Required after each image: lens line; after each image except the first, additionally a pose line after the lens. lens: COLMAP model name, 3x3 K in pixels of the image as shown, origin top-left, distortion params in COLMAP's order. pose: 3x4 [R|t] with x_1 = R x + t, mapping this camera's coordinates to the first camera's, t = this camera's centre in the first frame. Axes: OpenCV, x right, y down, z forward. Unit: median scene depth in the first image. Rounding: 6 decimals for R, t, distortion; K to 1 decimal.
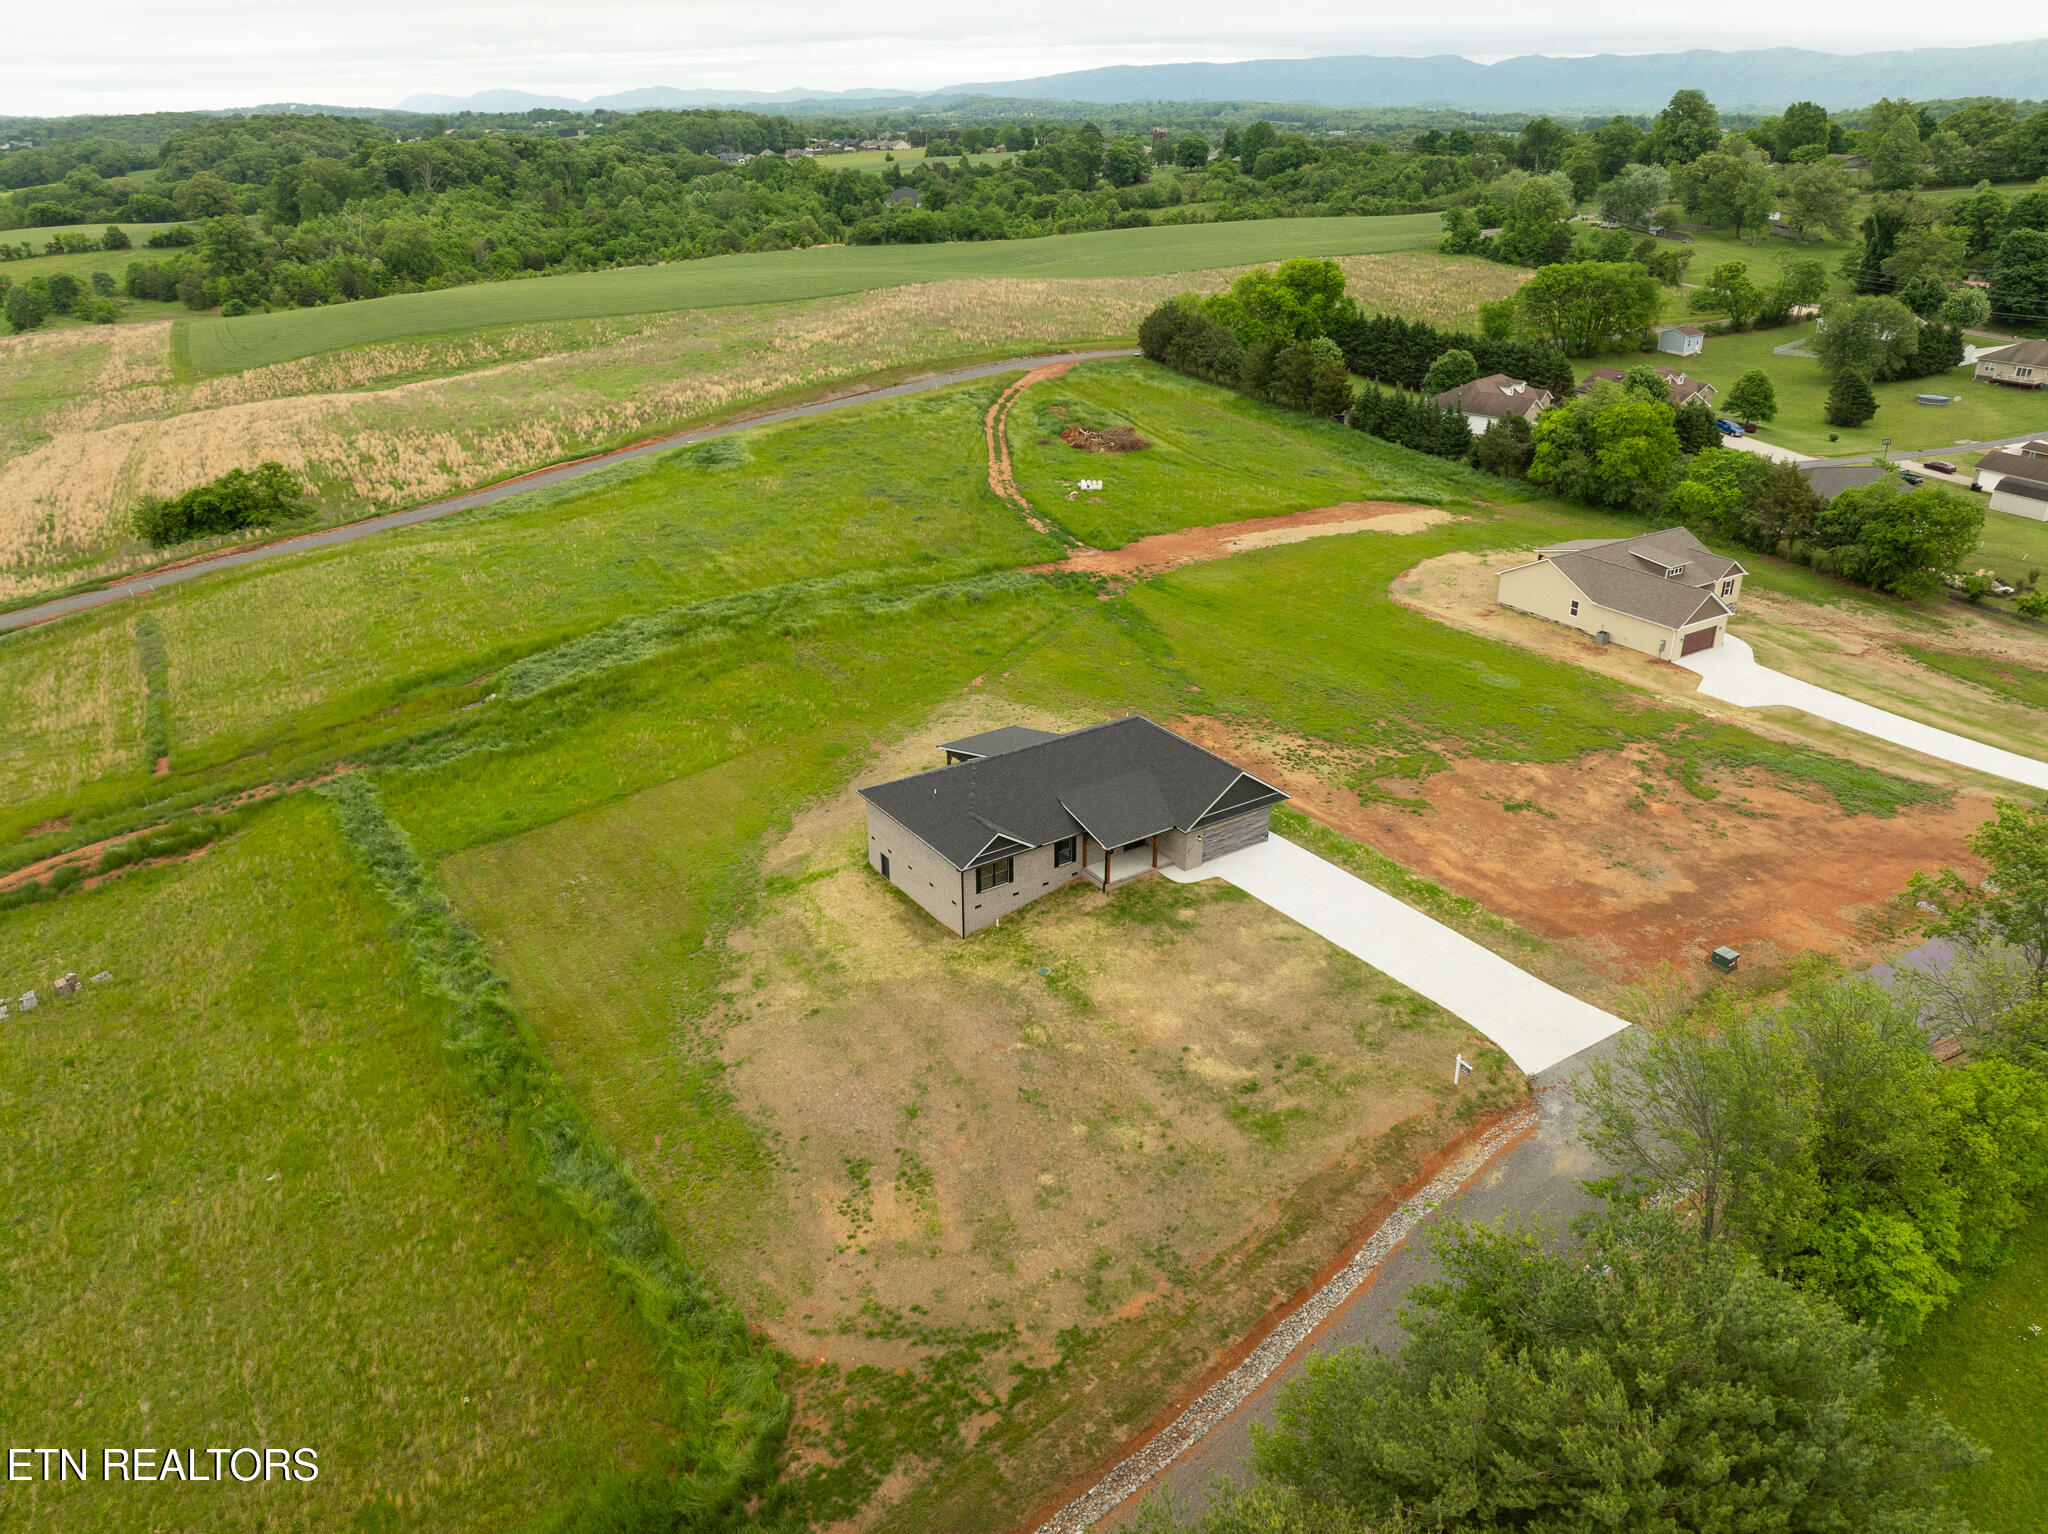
lens RADIAL K [[1441.6, 0, 1037.1], [0, 1441.6, 763.1], [0, 0, 1]] dist [-0.025800, -0.024995]
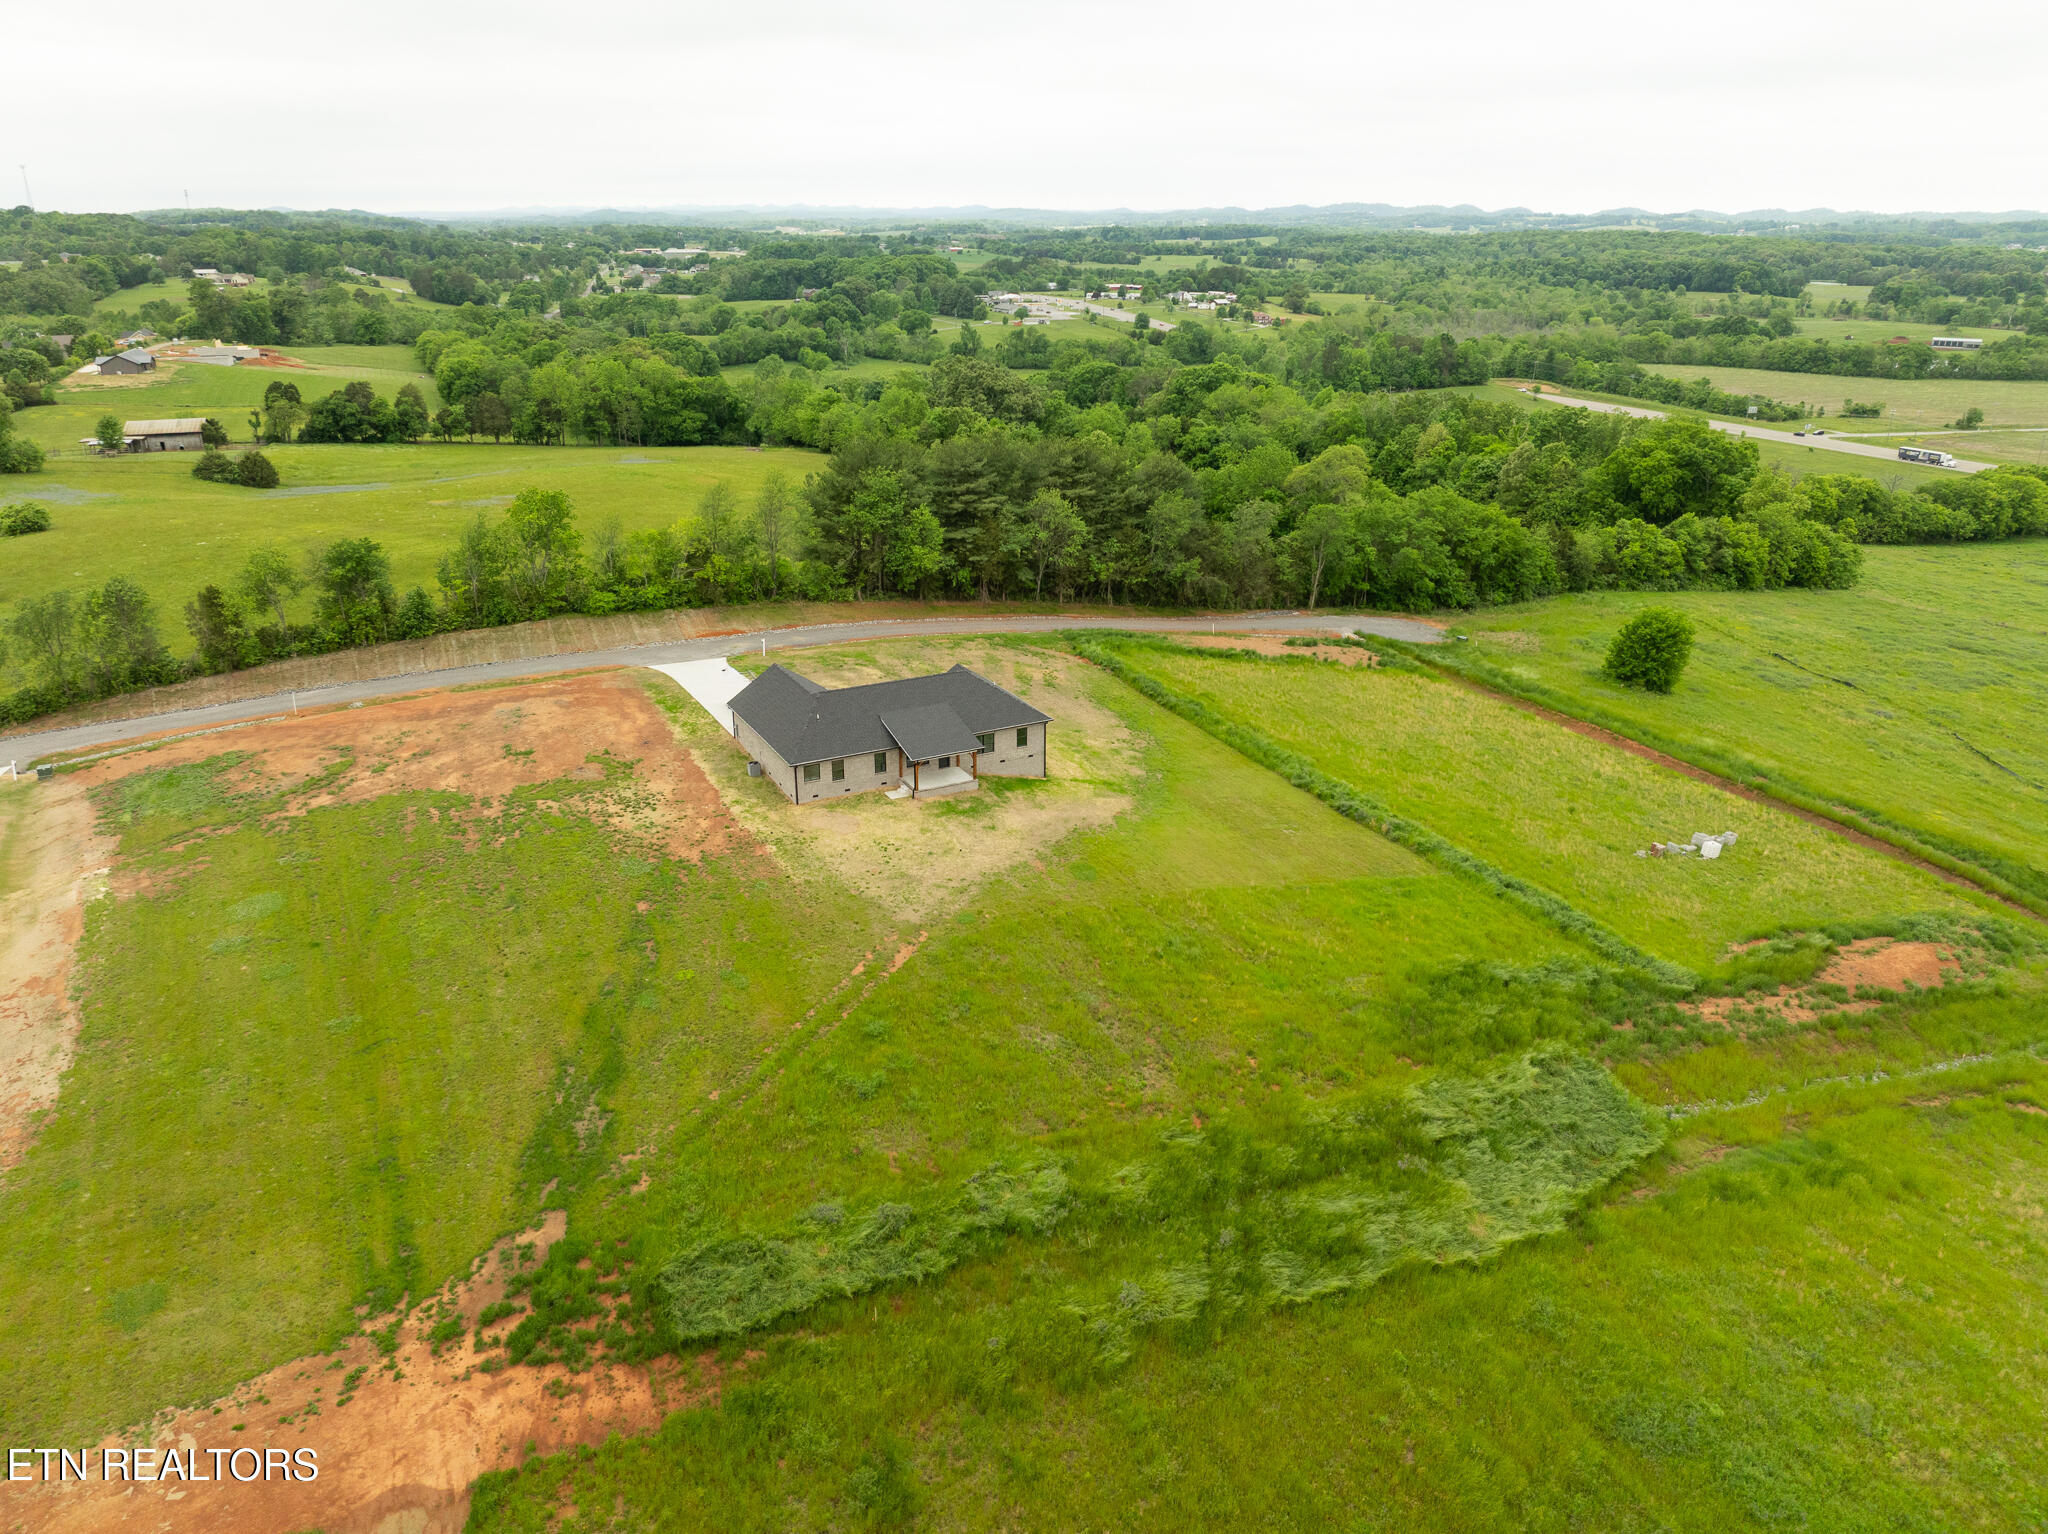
lens RADIAL K [[1441.6, 0, 1039.0], [0, 1441.6, 762.1], [0, 0, 1]] dist [-0.025800, -0.024995]
pose [[-0.994628, -0.041326, 0.094907, -0.149653], [0.038736, 0.701644, 0.711474, -0.549402], [-0.095993, 0.711328, -0.696274, 1.216123]]
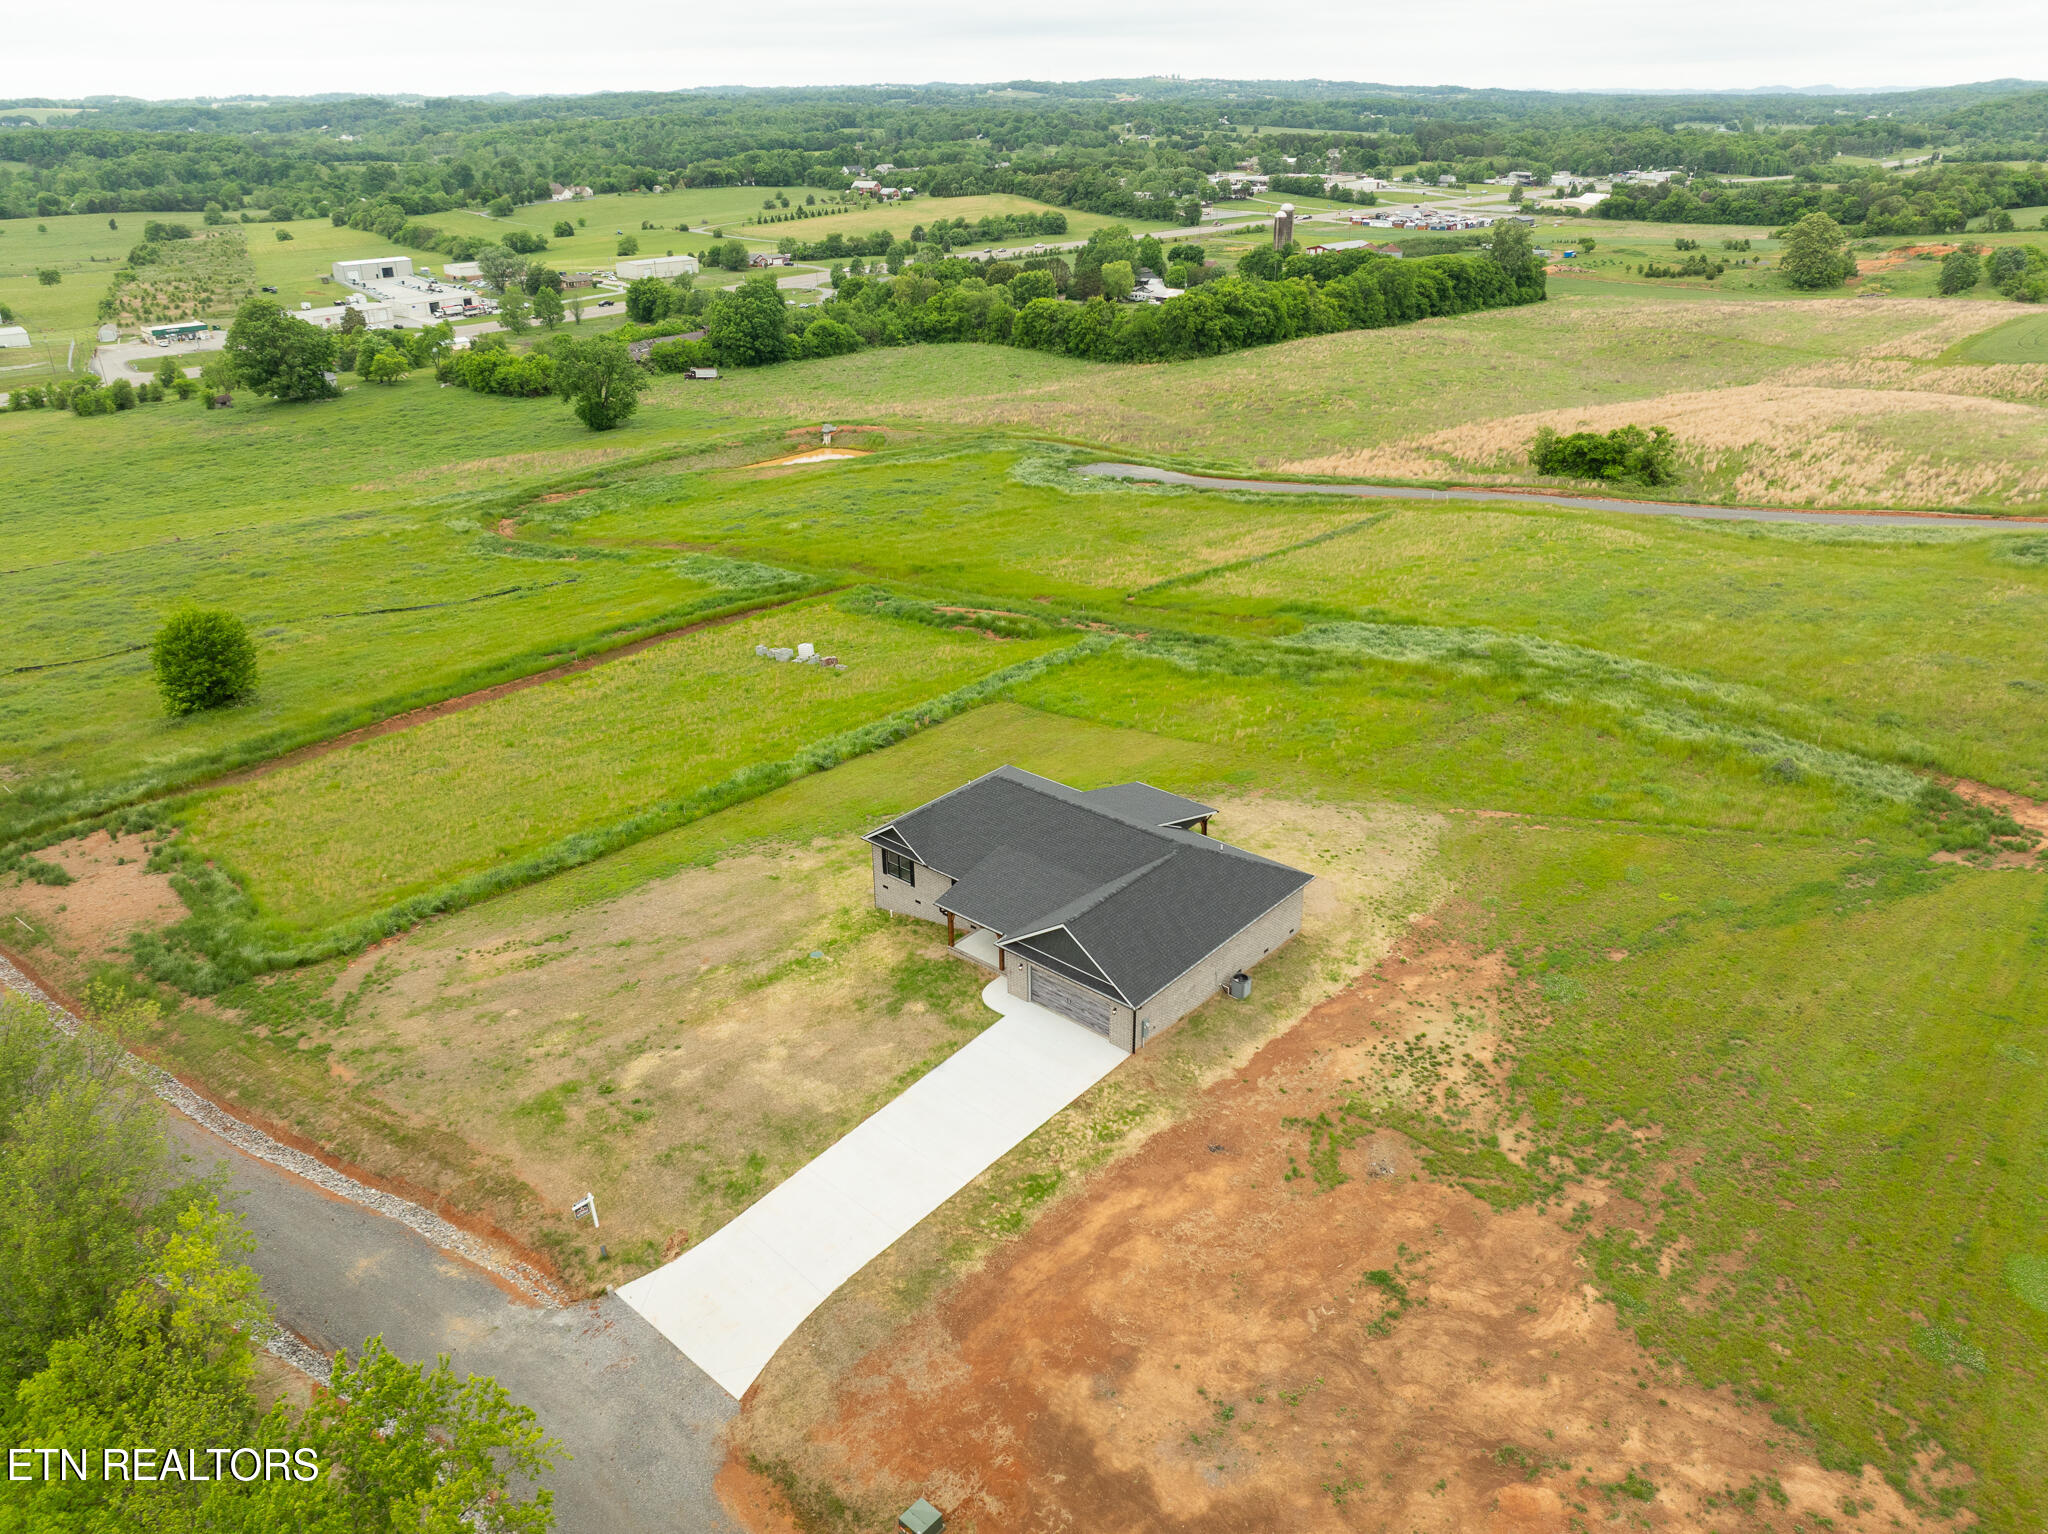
lens RADIAL K [[1441.6, 0, 1039.2], [0, 1441.6, 761.3], [0, 0, 1]] dist [-0.025800, -0.024995]
pose [[0.262764, 0.408611, -0.874066, 0.478833], [-0.393372, 0.872560, 0.289651, -0.178592], [0.881030, 0.267723, 0.390014, 0.396384]]
